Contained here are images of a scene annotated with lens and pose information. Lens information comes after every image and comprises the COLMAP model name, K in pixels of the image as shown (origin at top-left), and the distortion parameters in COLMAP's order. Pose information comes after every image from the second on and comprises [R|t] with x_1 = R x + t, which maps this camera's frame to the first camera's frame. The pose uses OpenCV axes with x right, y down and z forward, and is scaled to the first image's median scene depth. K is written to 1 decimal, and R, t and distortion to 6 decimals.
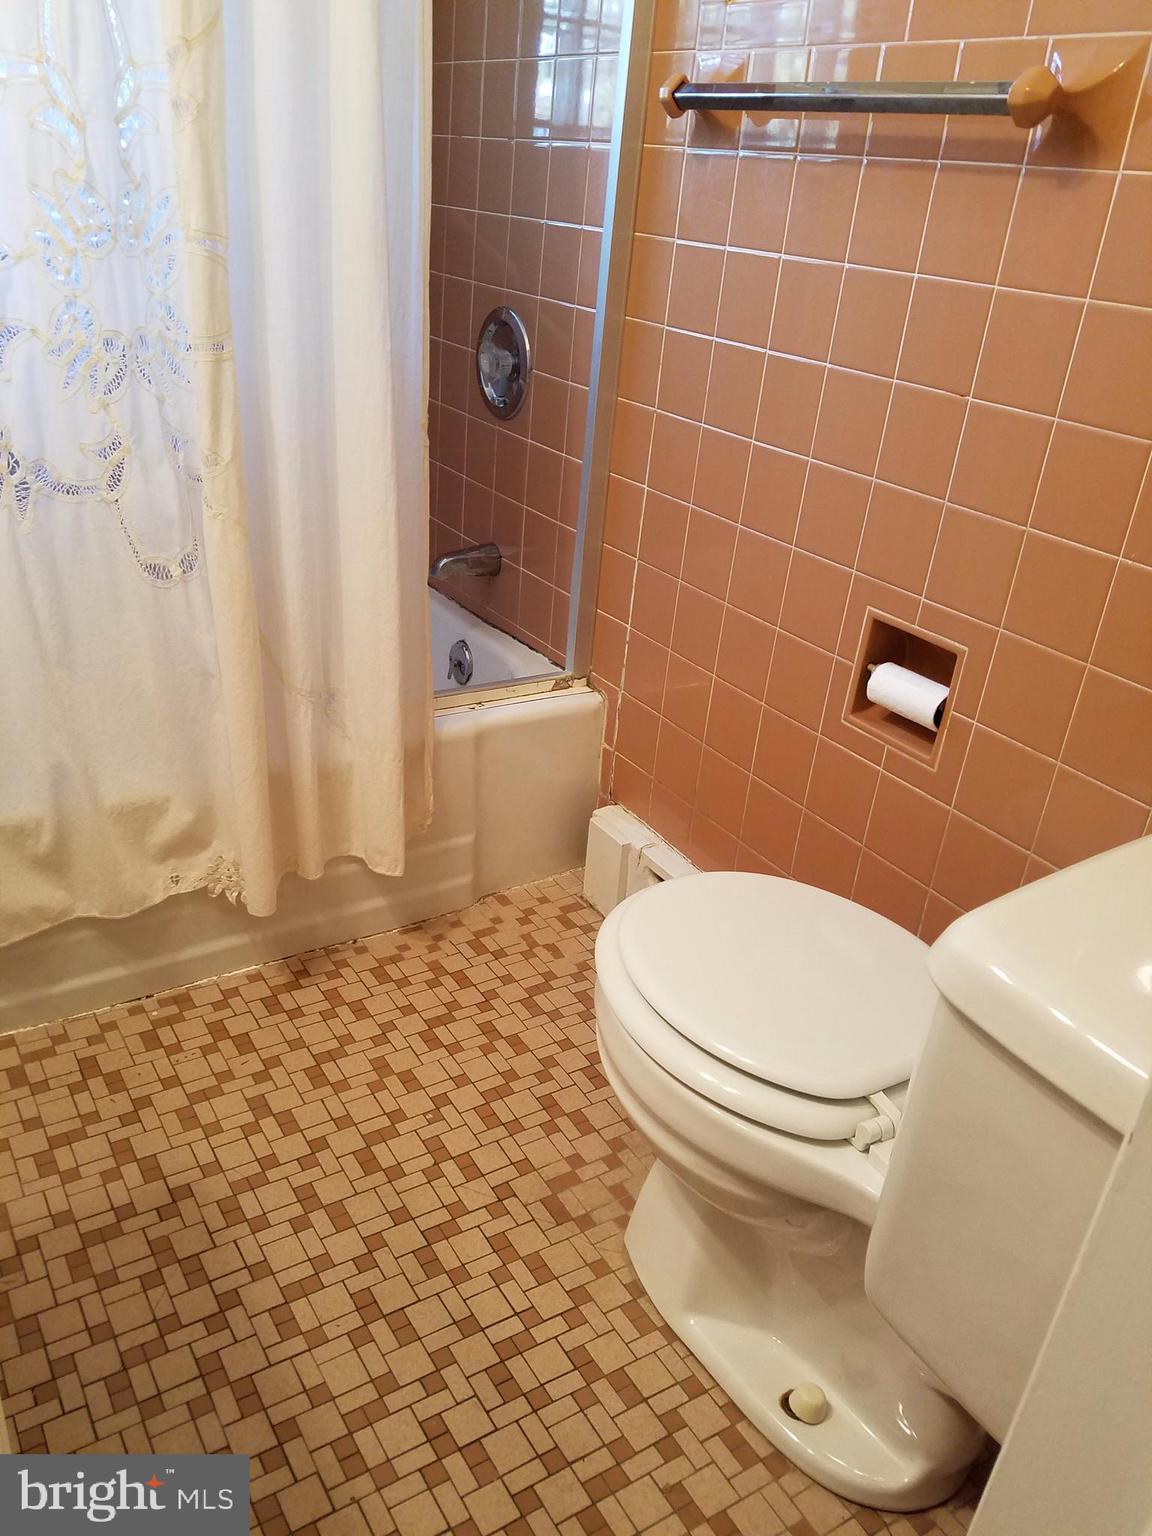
lens RADIAL K [[1236.1, 0, 576.0], [0, 1236.1, 768.0], [0, 0, 1]] dist [0.121018, -0.188245]
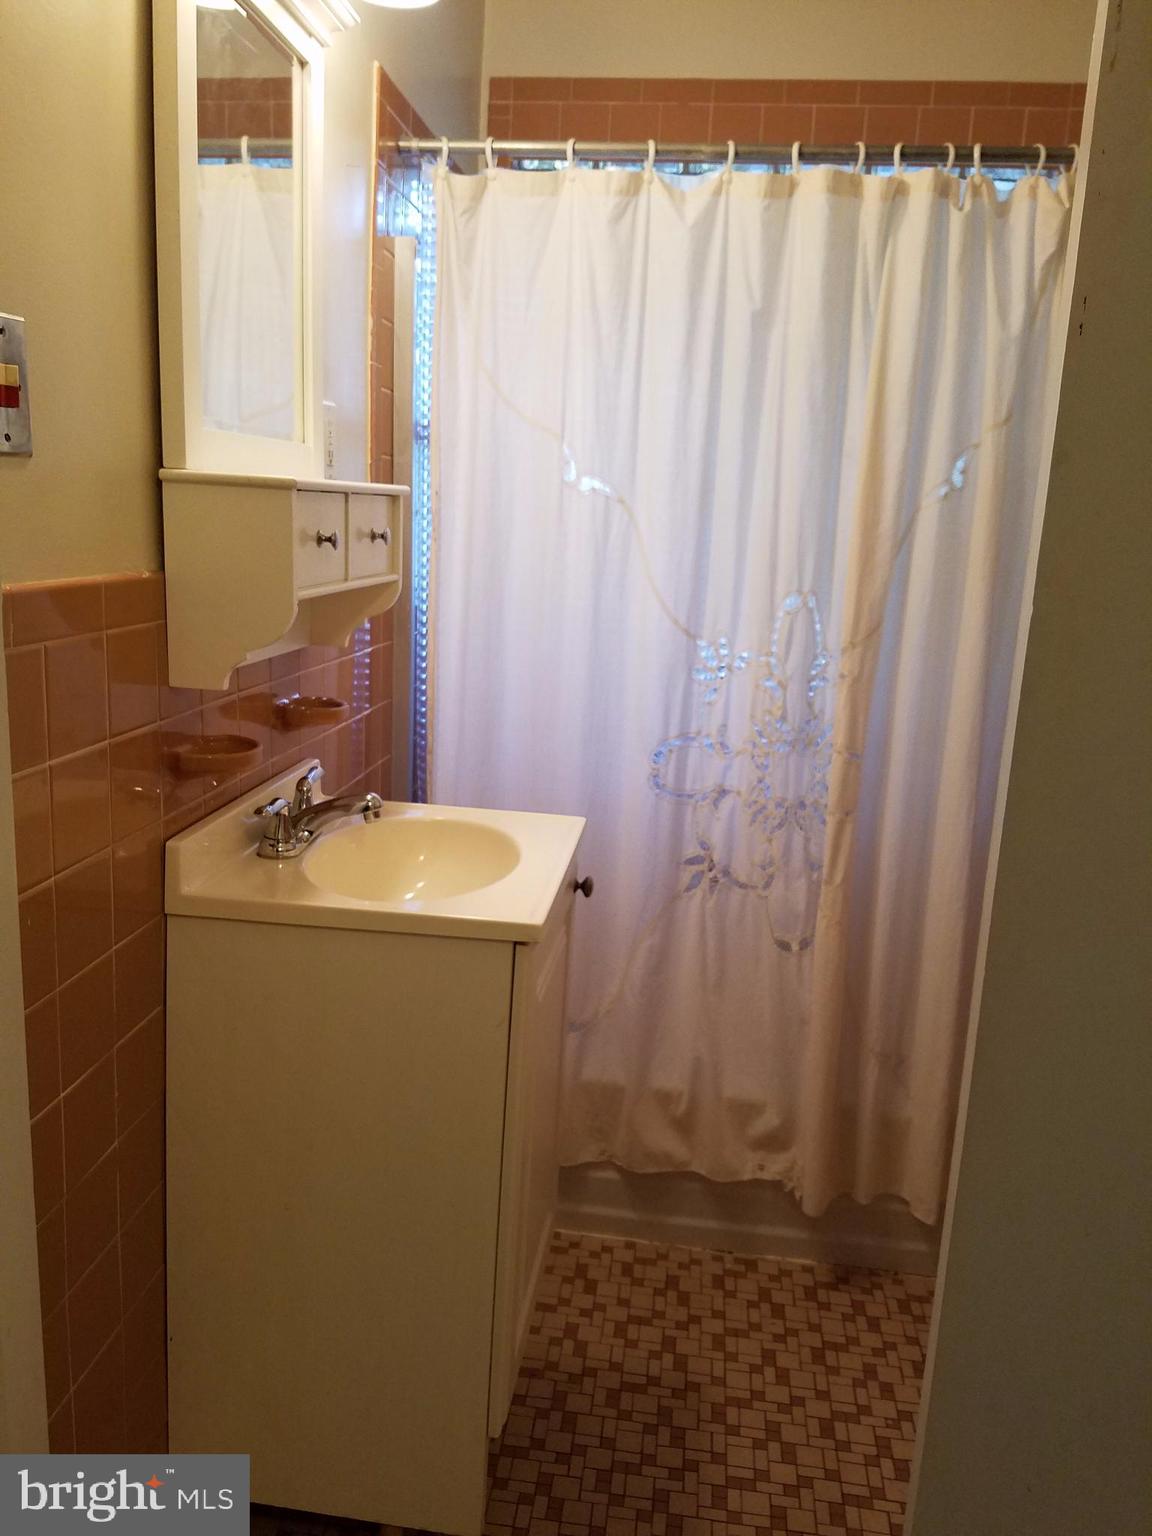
lens RADIAL K [[1236.1, 0, 576.0], [0, 1236.1, 768.0], [0, 0, 1]] dist [0.121018, -0.188245]
pose [[0.789919, 0.103238, -0.604458, 0.331063], [-0.274801, 0.940803, -0.198432, 0.006625], [0.548190, 0.322851, 0.771528, -0.338437]]
